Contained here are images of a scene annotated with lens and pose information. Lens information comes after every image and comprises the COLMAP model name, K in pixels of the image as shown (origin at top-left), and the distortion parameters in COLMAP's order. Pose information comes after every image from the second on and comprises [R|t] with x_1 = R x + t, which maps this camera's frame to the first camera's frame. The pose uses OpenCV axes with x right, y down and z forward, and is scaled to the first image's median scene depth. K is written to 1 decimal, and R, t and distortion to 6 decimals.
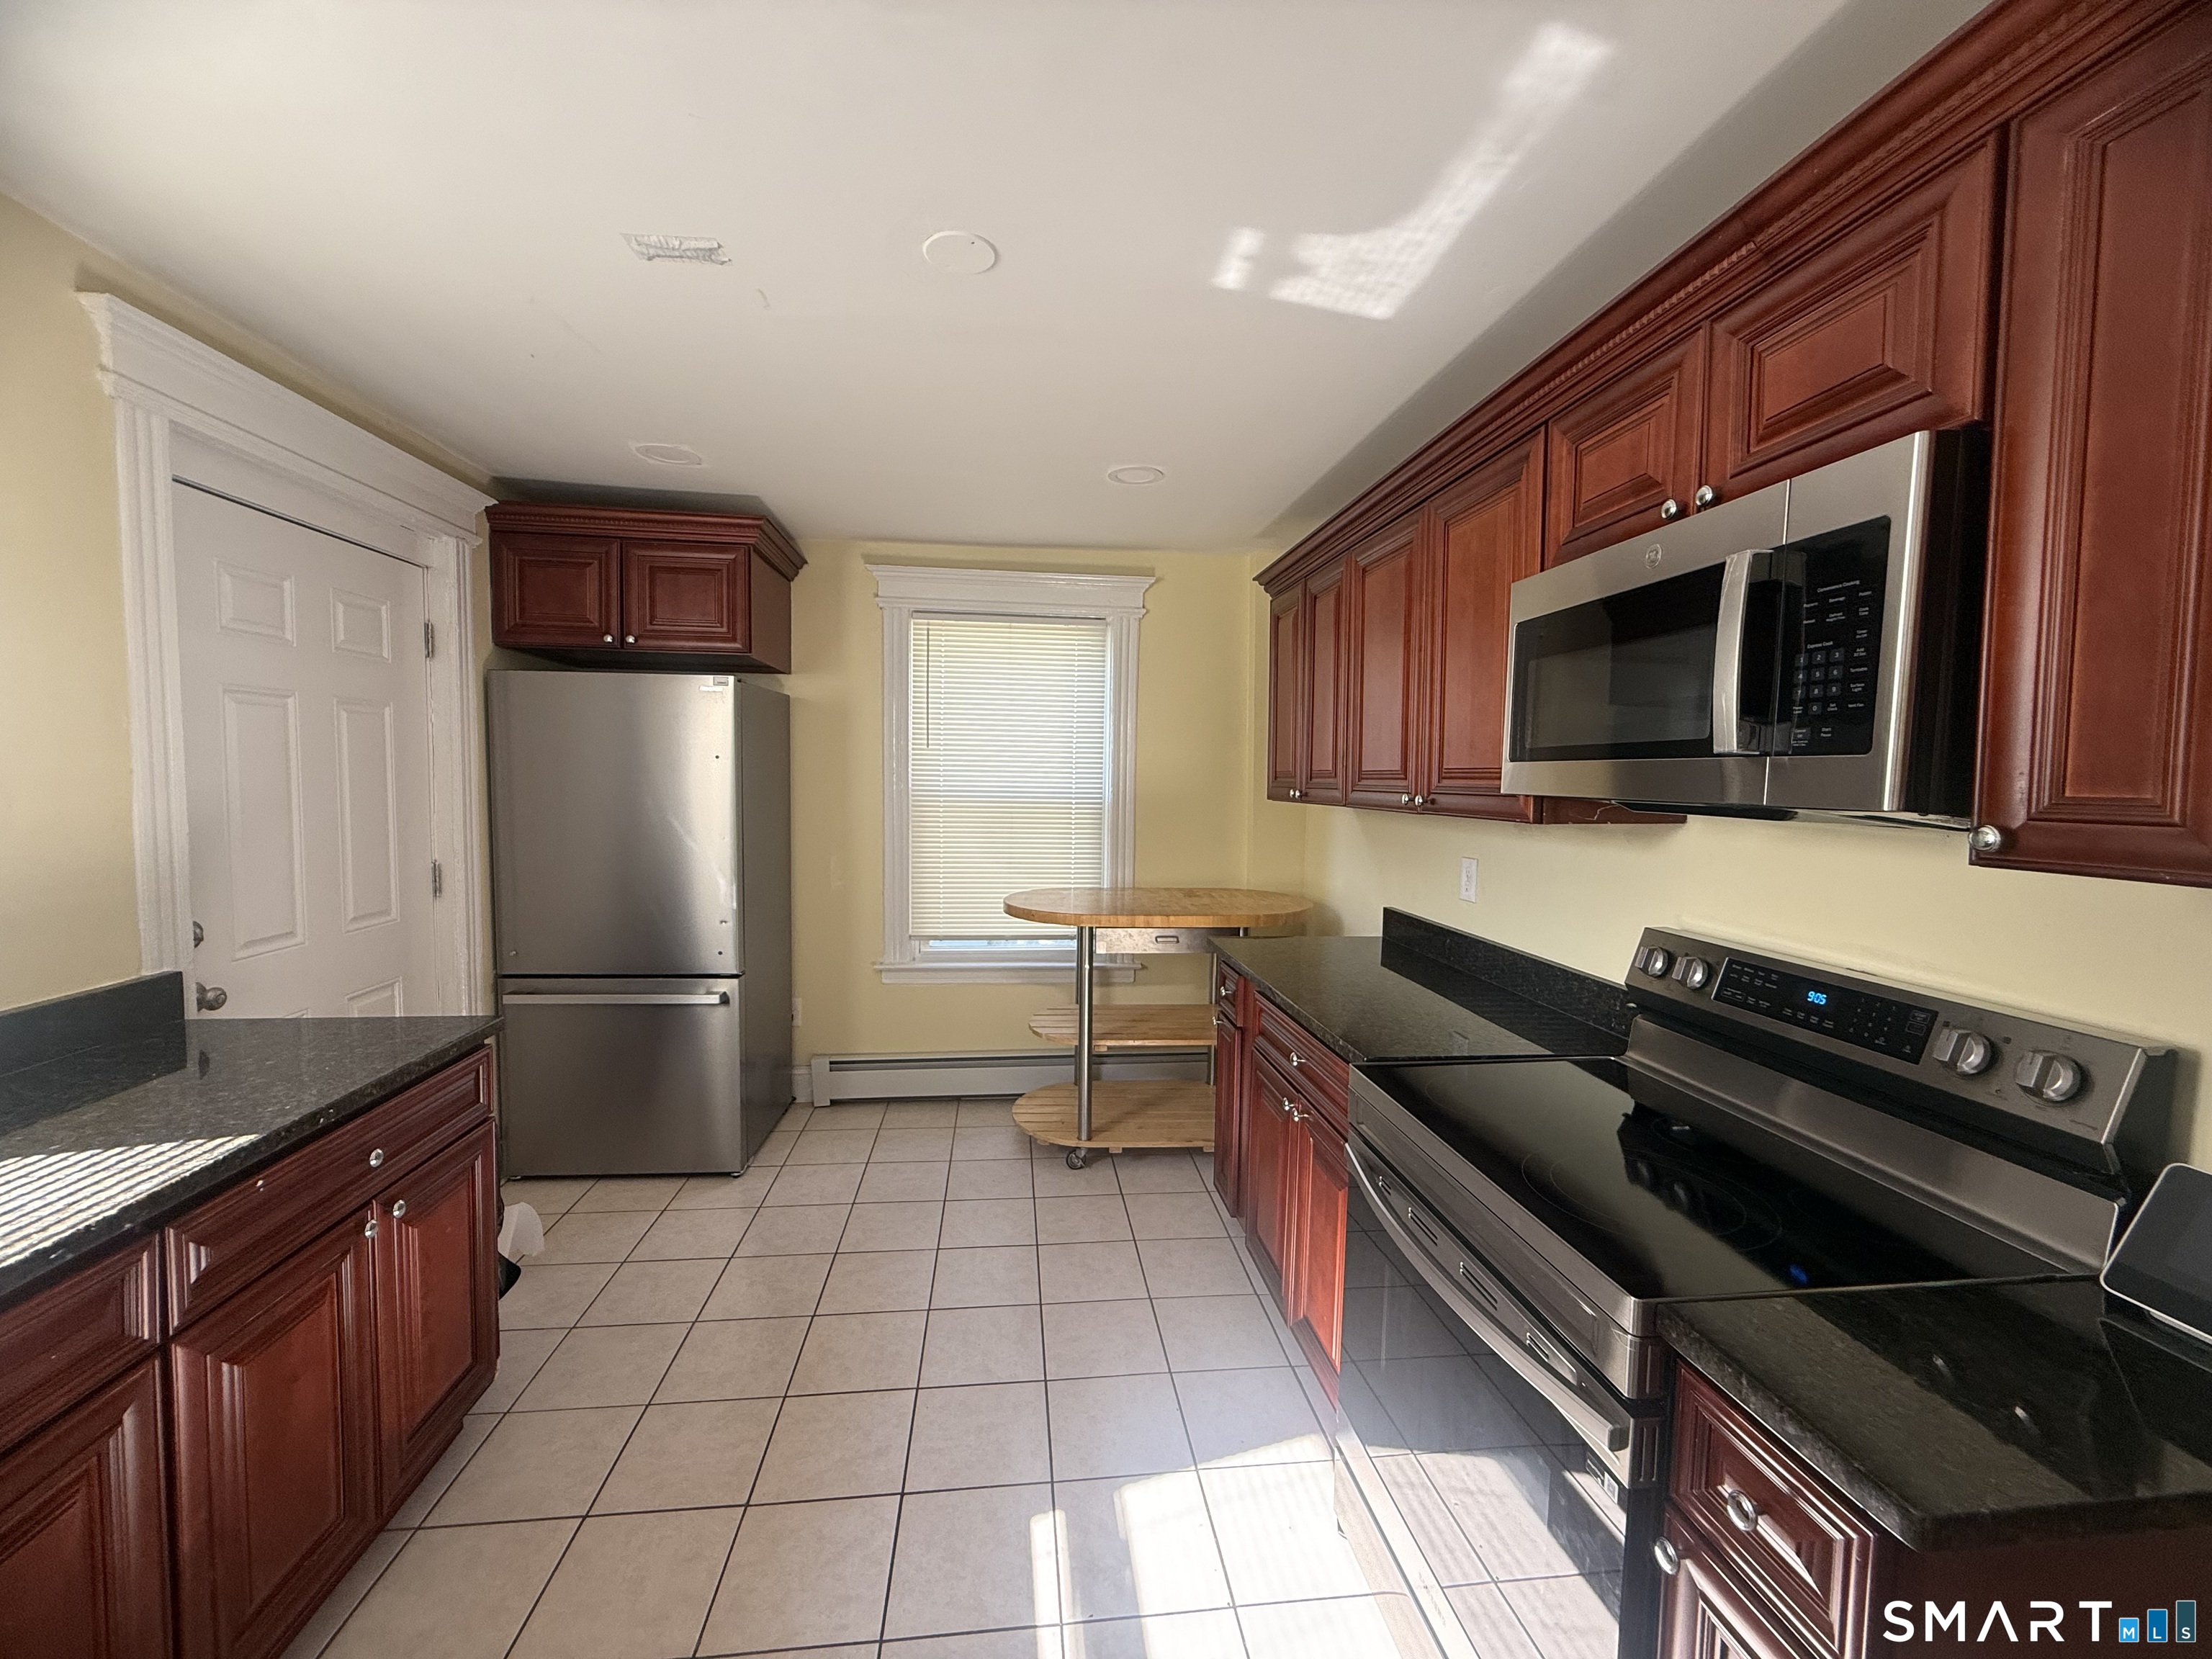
lens RADIAL K [[882.0, 0, 1102.4], [0, 882.0, 824.6], [0, 0, 1]] dist [0.000946, 0.000313]
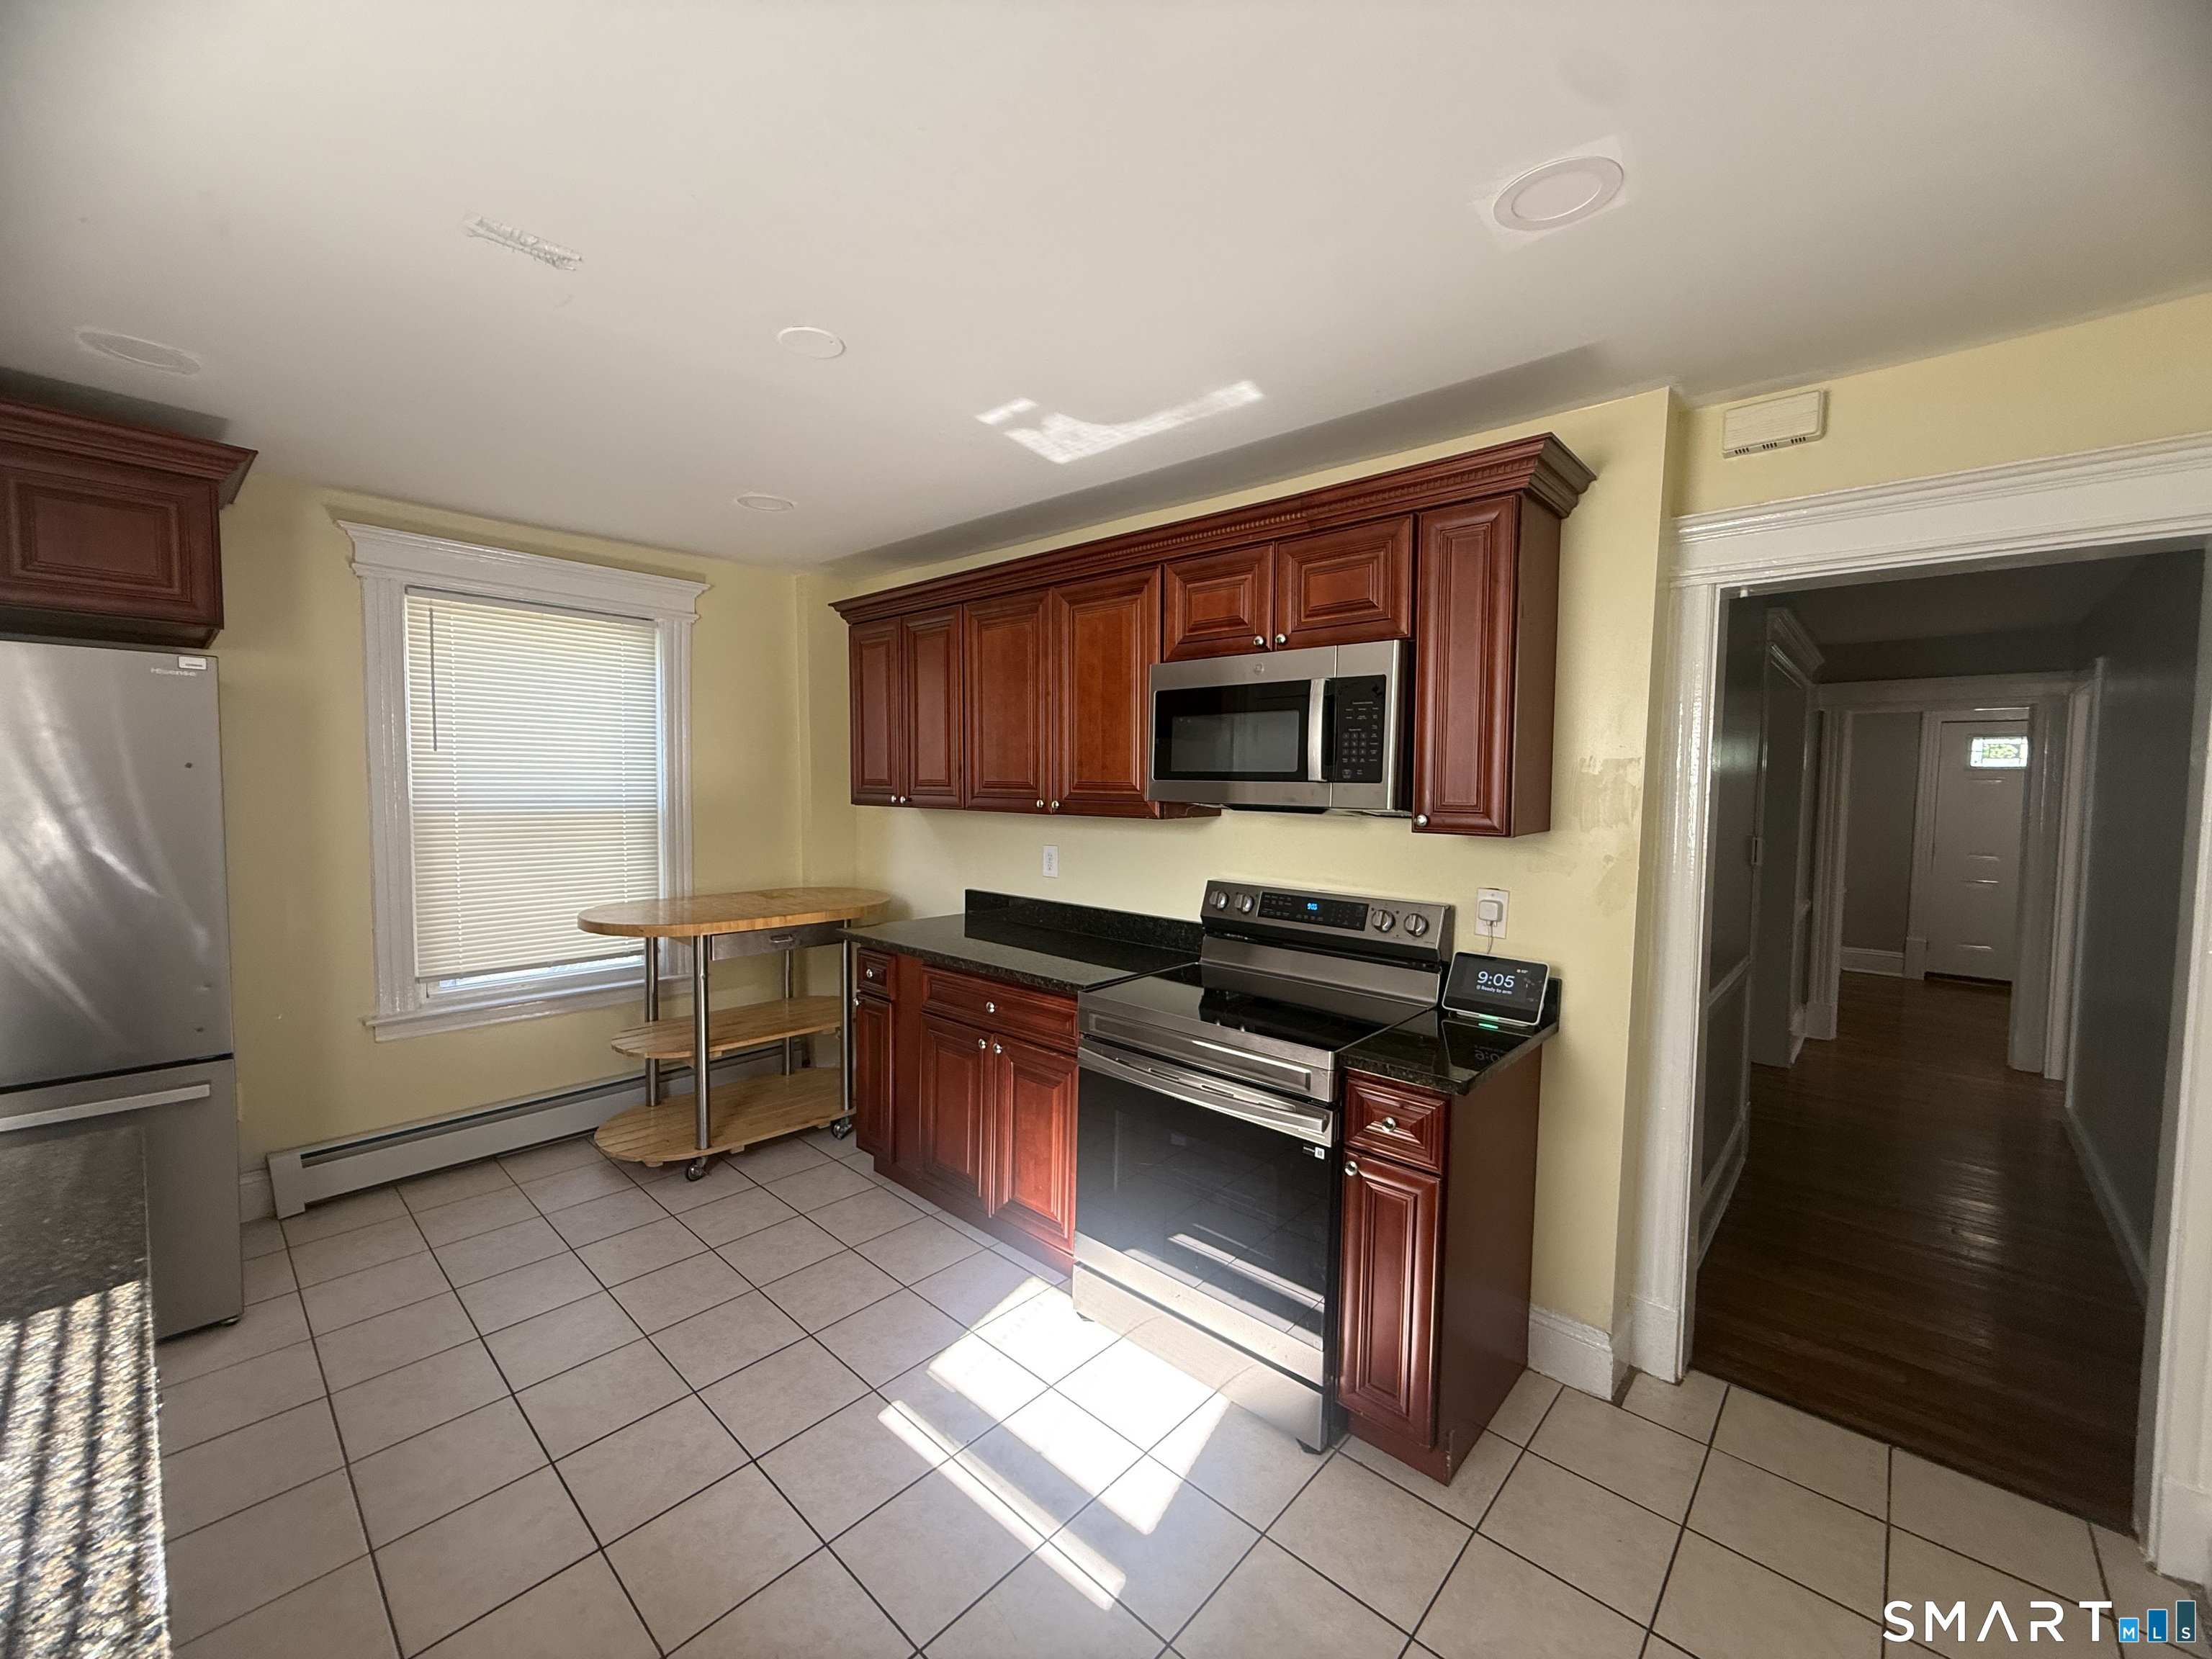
lens RADIAL K [[882.0, 0, 1102.4], [0, 882.0, 824.6], [0, 0, 1]] dist [0.000946, 0.000313]
pose [[0.753981, -0.039019, 0.655736, -0.388980], [0.035394, 0.999197, 0.018759, -0.015590], [-0.655942, 0.009066, 0.754757, -0.068068]]
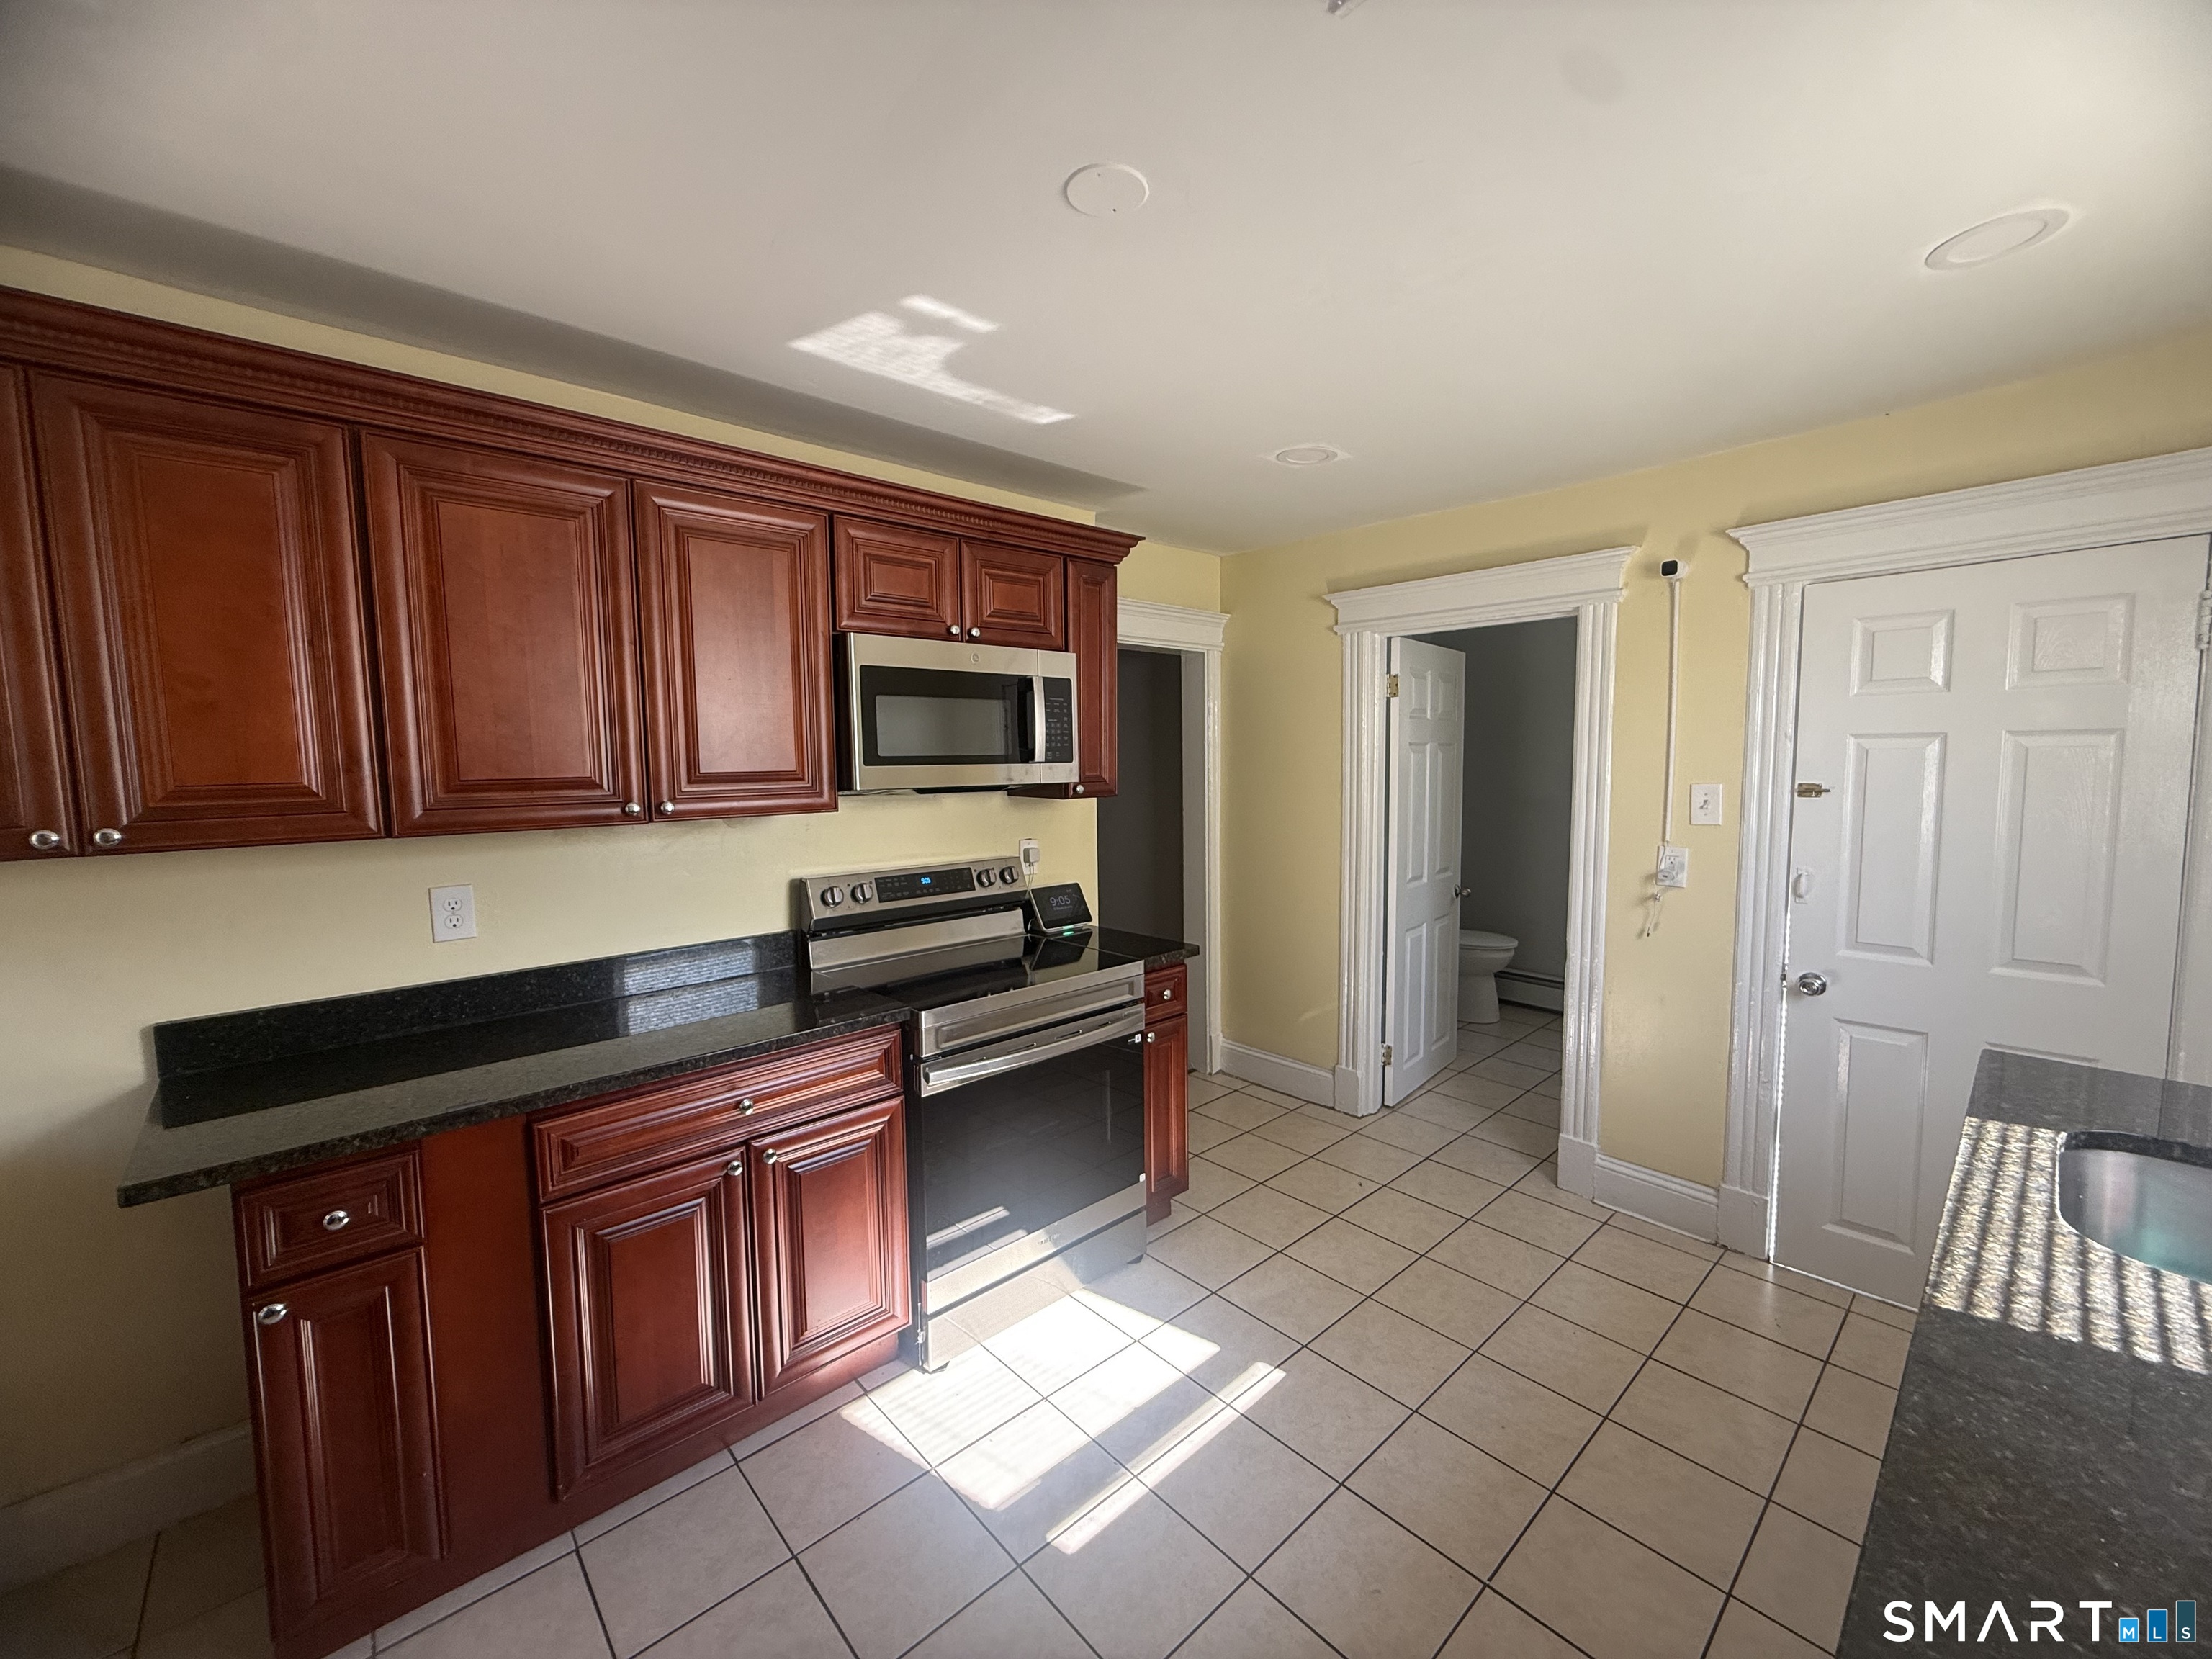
lens RADIAL K [[882.0, 0, 1102.4], [0, 882.0, 824.6], [0, 0, 1]] dist [0.000946, 0.000313]
pose [[-0.589623, -0.071607, 0.804498, -0.532790], [0.048227, 0.991164, 0.123568, -0.082092], [-0.806237, 0.111657, -0.580960, 0.934615]]
